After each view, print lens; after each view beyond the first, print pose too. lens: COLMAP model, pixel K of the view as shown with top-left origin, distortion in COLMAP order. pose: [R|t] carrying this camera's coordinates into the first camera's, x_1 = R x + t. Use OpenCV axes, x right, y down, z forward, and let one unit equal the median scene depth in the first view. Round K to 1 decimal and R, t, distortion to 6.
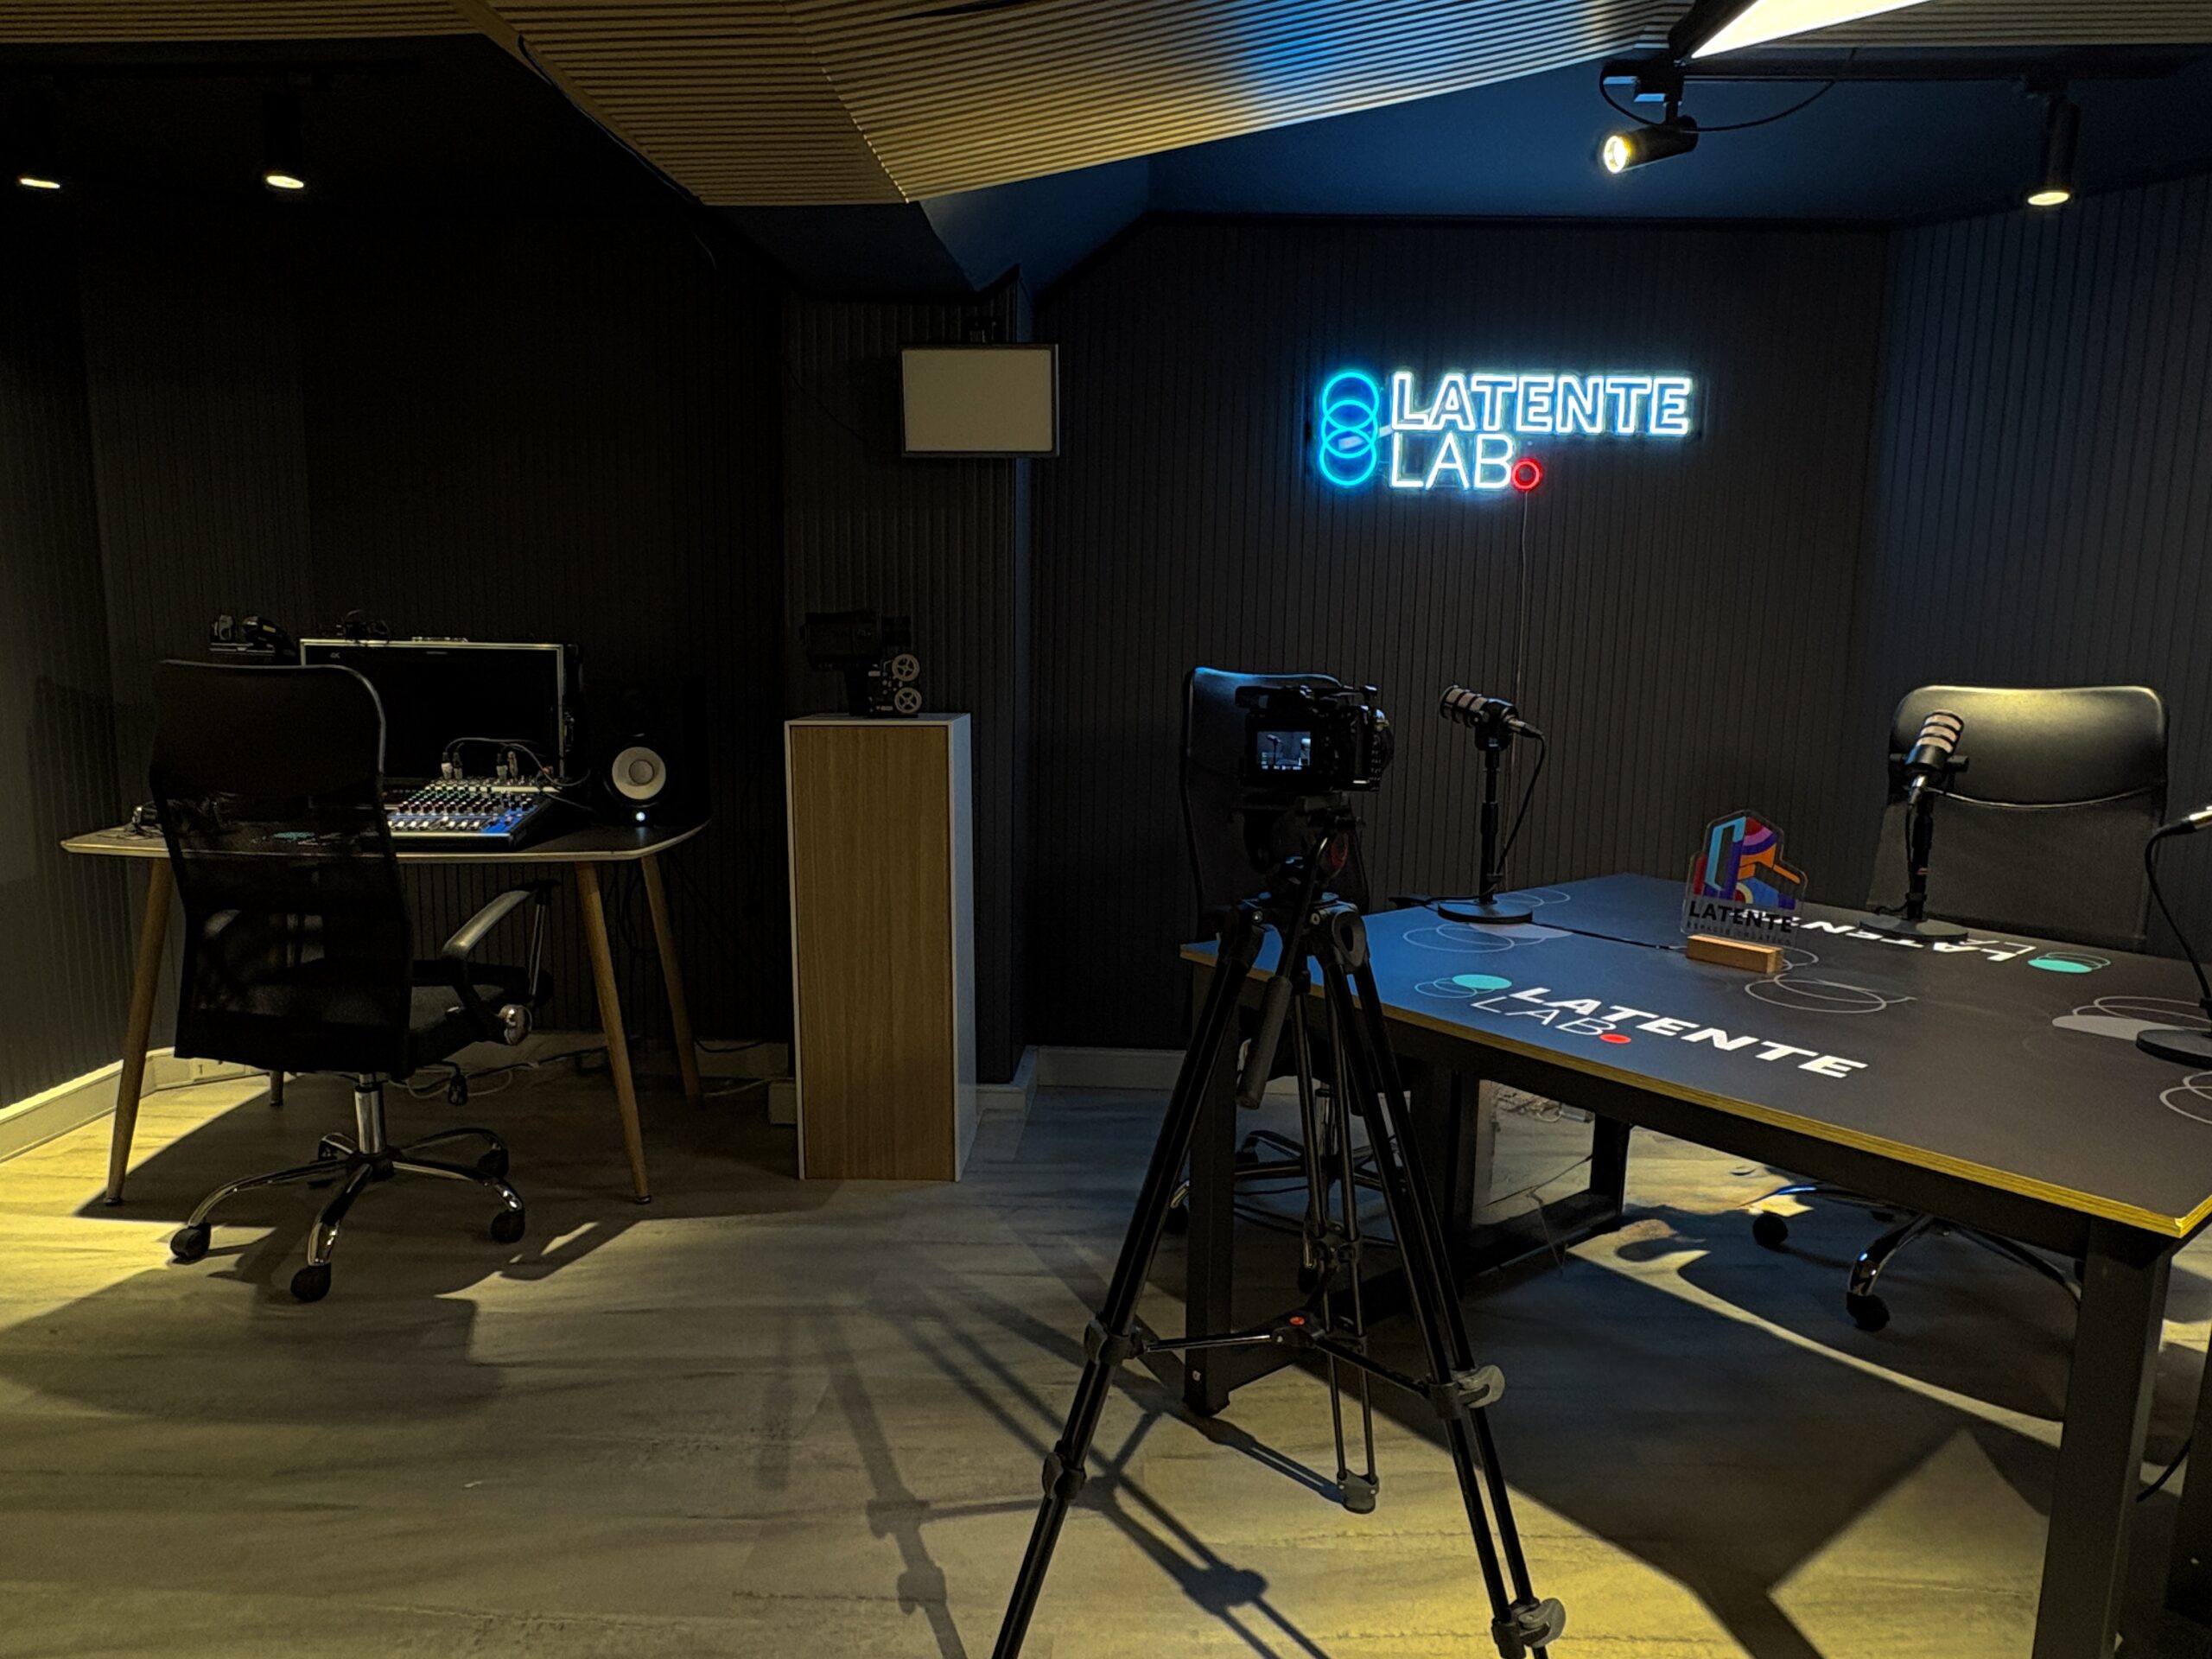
lens RADIAL K [[1383.4, 0, 1098.3], [0, 1383.4, 832.1], [0, 0, 1]] dist [-0.000146, 0.000226]
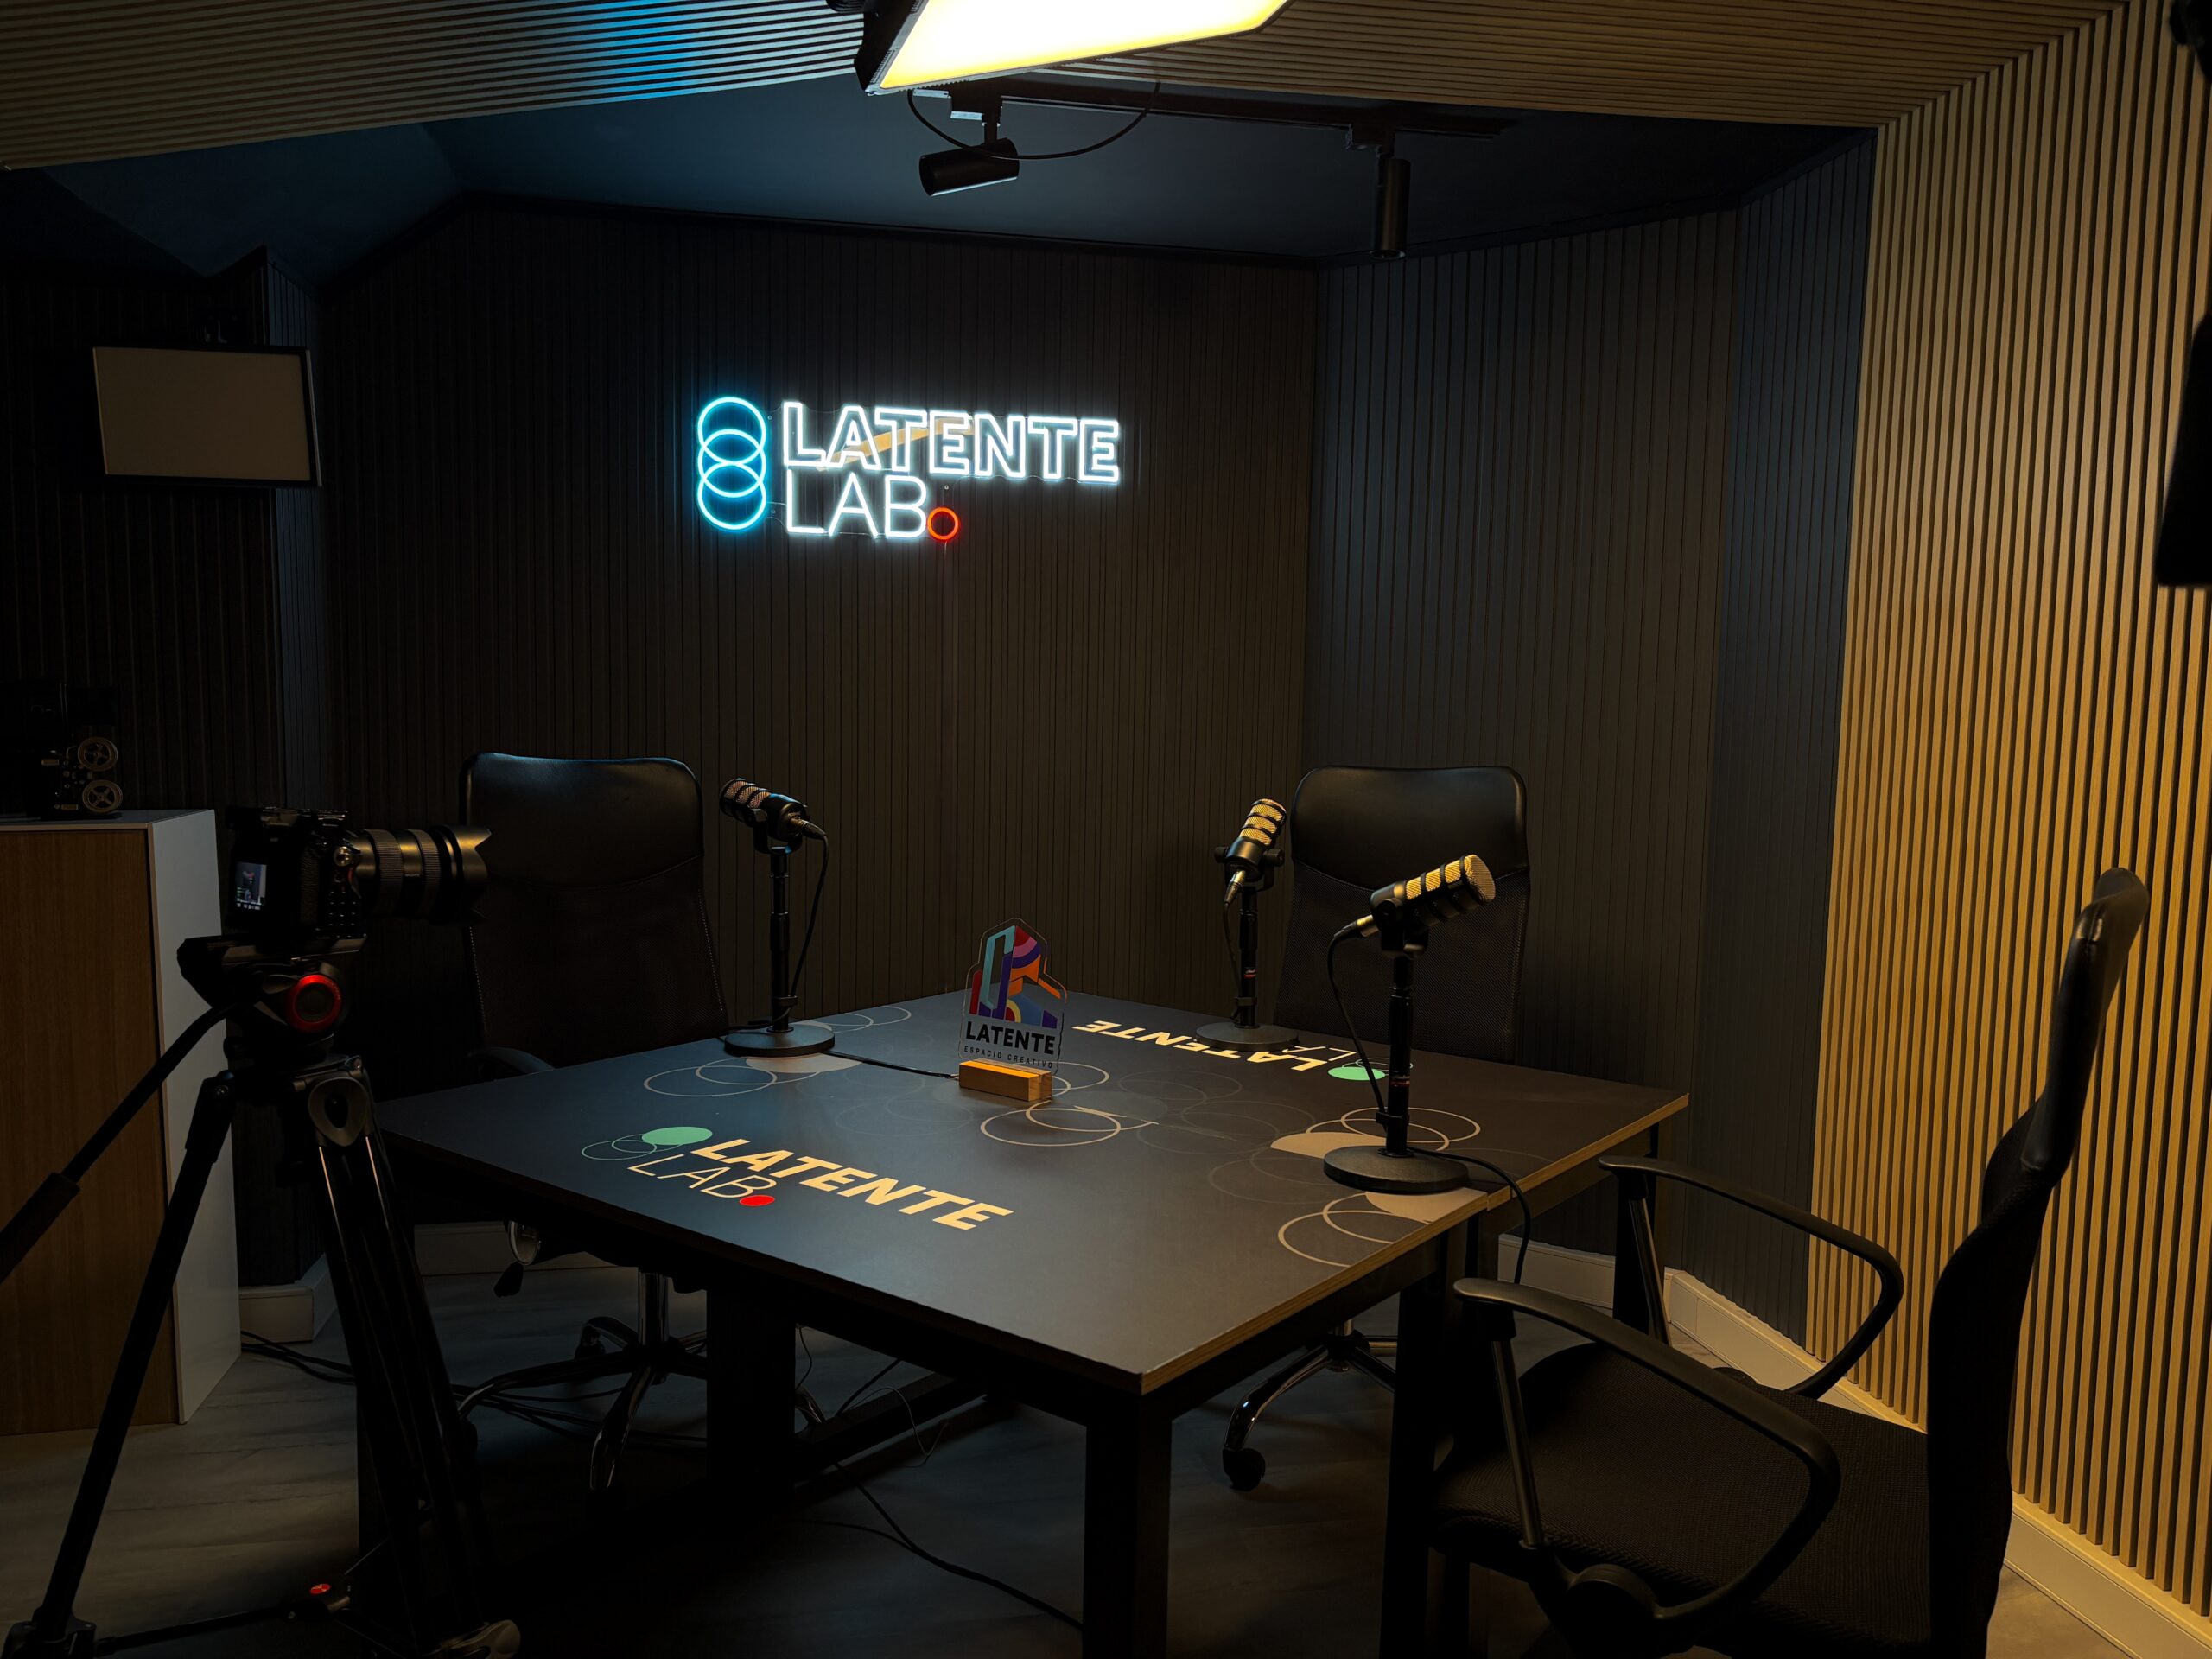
lens RADIAL K [[1656.2, 0, 1127.0], [0, 1656.2, 831.0], [0, 0, 1]] dist [0.116553, -0.178398]
pose [[0.971413, -0.020920, 0.236472, 0.196548], [0.032746, 0.998396, -0.046194, -0.014015], [-0.235126, 0.052617, 0.970540, -0.044738]]
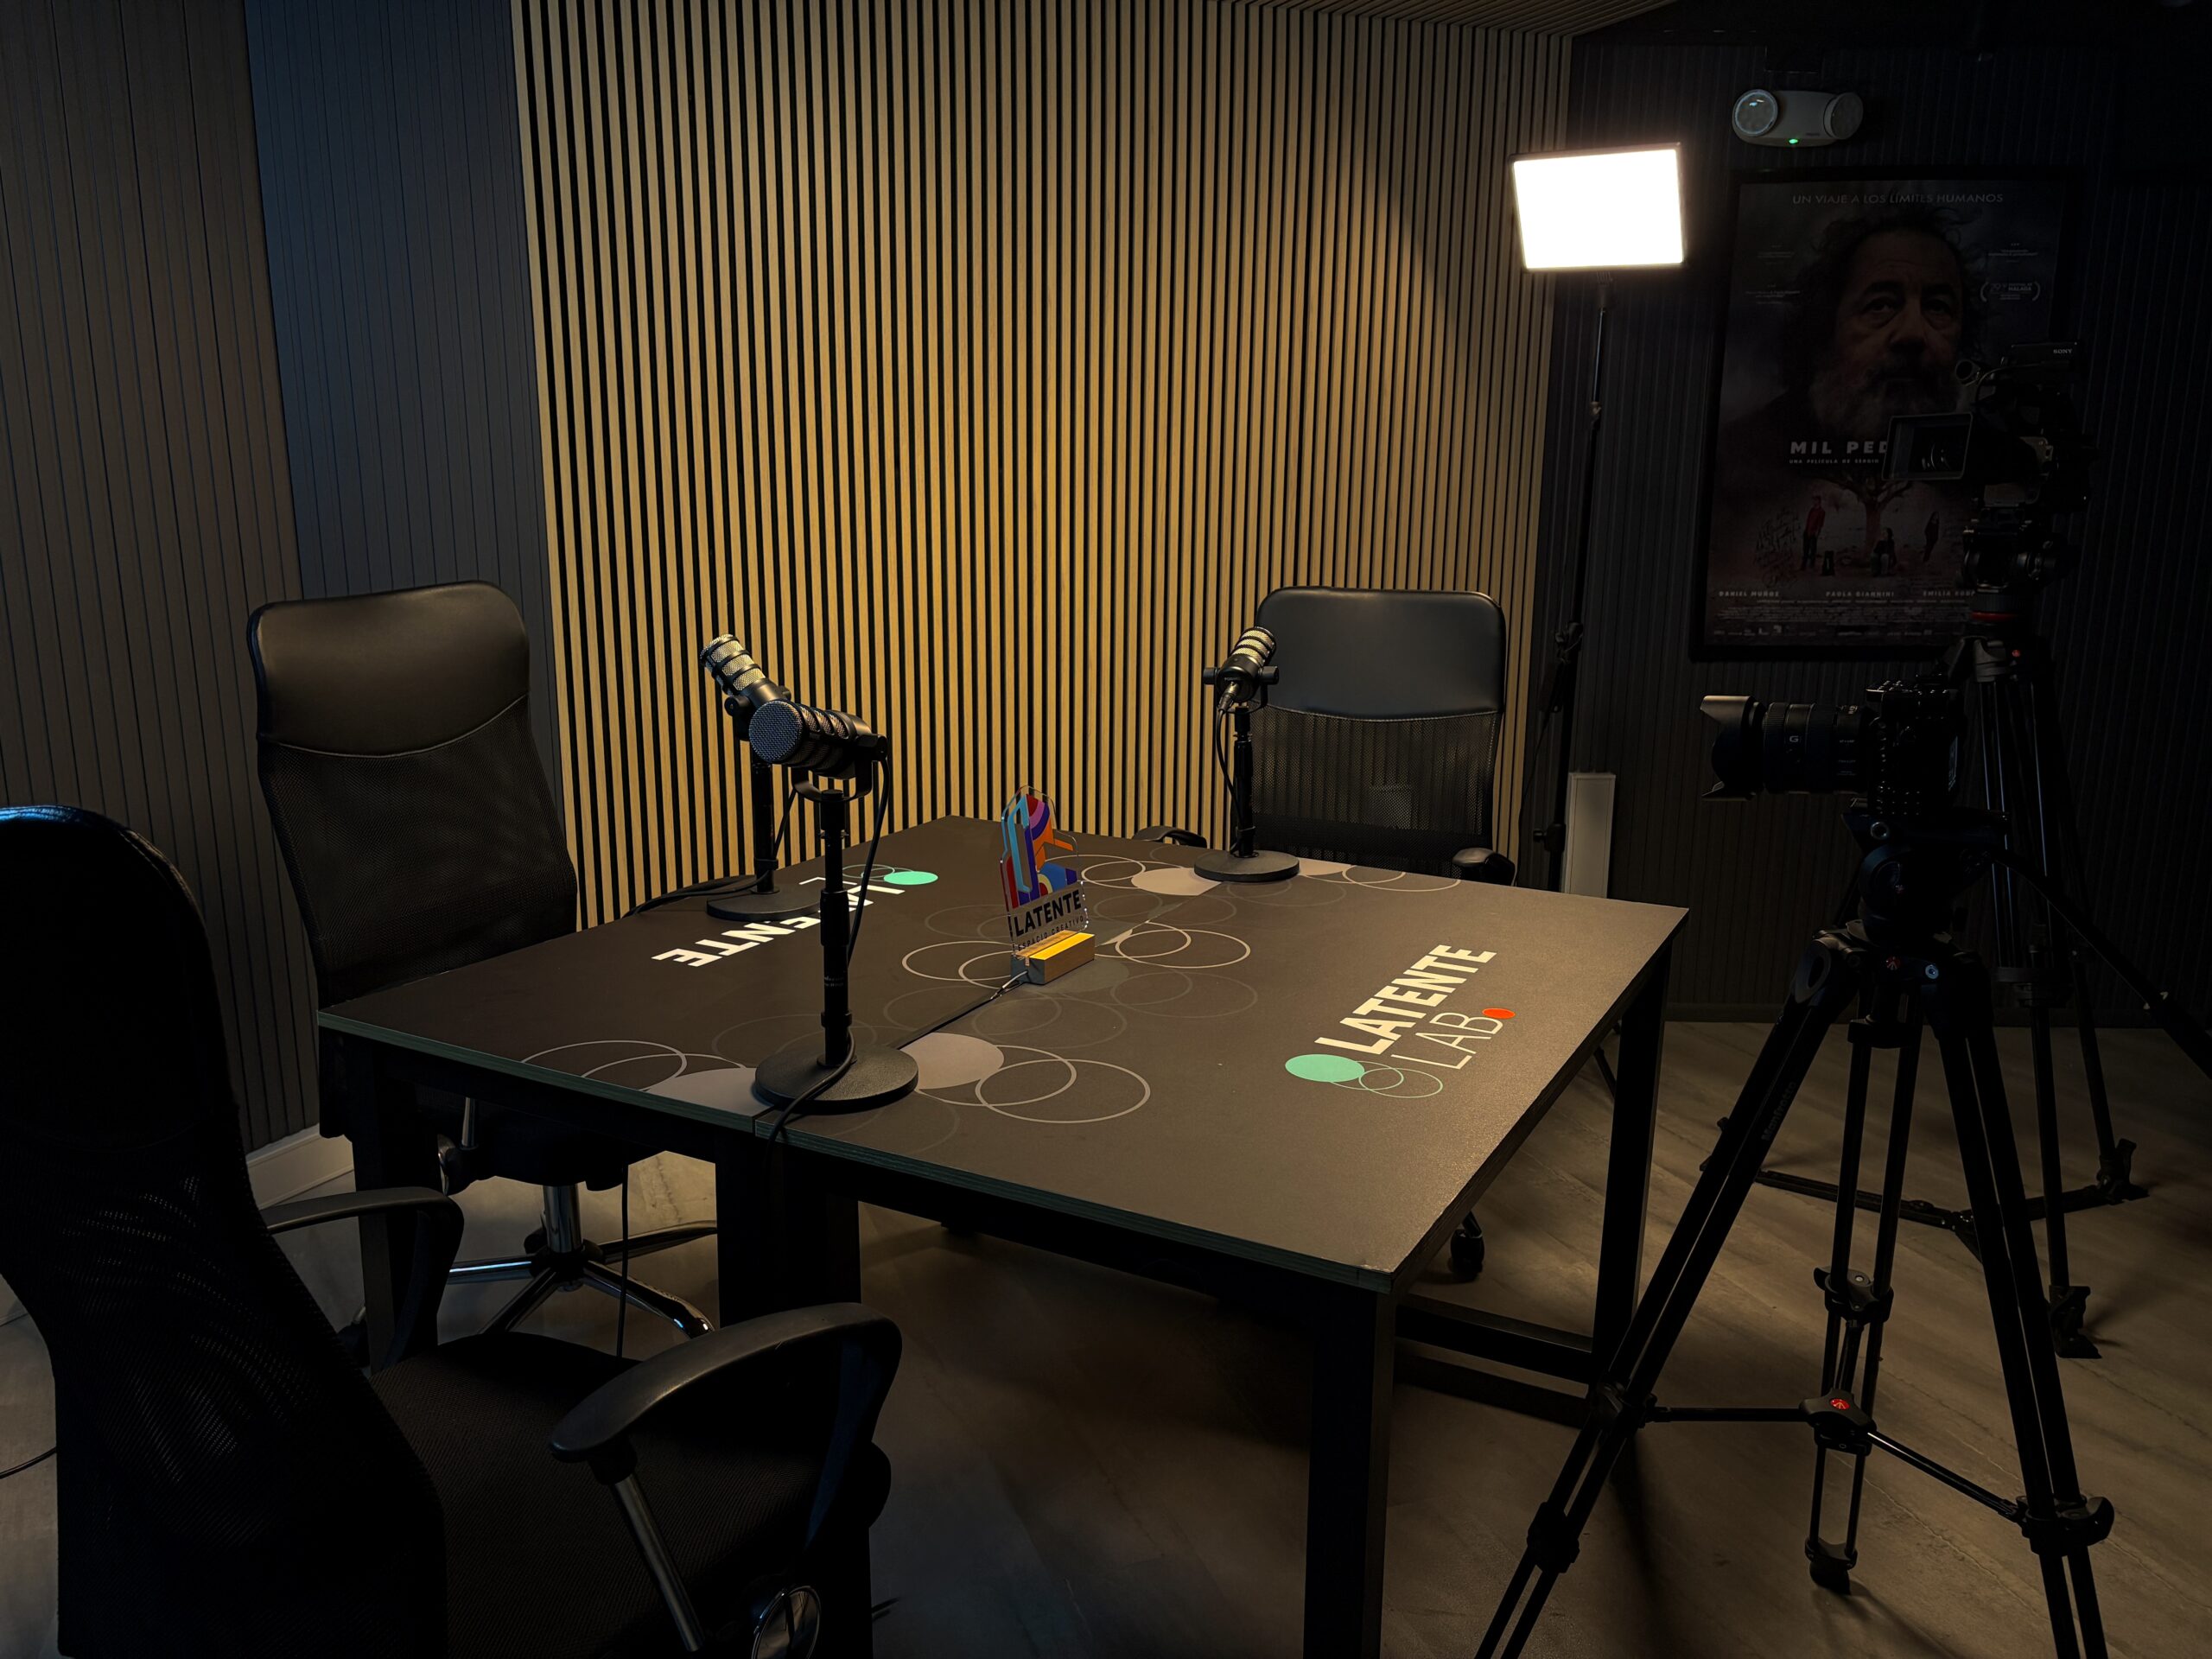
lens RADIAL K [[1663.2, 0, 1106.0], [0, 1663.2, 829.5], [0, 0, 1]] dist [0.039099, -0.006896]
pose [[-0.382574, -0.219536, 0.897464, -0.283376], [0.112888, 0.952975, 0.281237, -0.175418], [-0.917002, 0.208907, -0.339801, 0.884734]]
